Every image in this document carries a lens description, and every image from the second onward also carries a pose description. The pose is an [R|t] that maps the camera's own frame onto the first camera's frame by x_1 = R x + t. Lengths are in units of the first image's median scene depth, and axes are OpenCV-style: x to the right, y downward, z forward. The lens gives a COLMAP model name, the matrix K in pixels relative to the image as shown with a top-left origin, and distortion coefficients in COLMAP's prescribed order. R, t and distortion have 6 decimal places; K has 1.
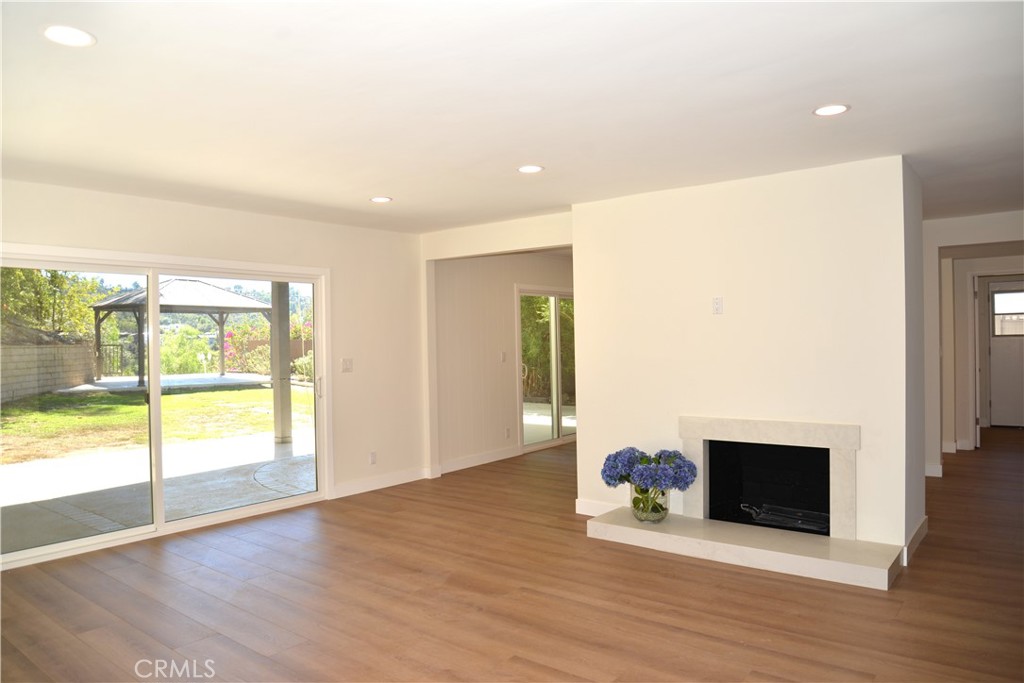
lens RADIAL K [[700.9, 0, 511.5], [0, 700.9, 332.6], [0, 0, 1]] dist [-0.080574, 0.002745]
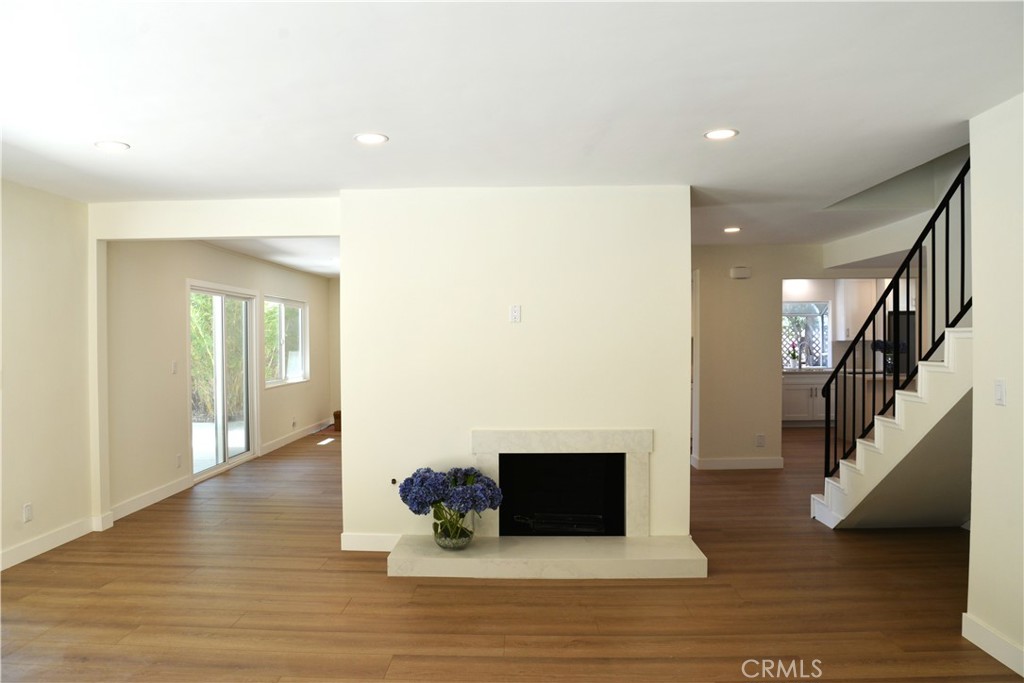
lens RADIAL K [[688.7, 0, 502.1], [0, 688.7, 344.2], [0, 0, 1]] dist [-0.096975, 0.034891]
pose [[0.799859, 0.012594, 0.600056, -0.302460], [-0.013940, 0.999900, -0.002403, 0.006067], [-0.600026, -0.006443, 0.799955, 0.256446]]
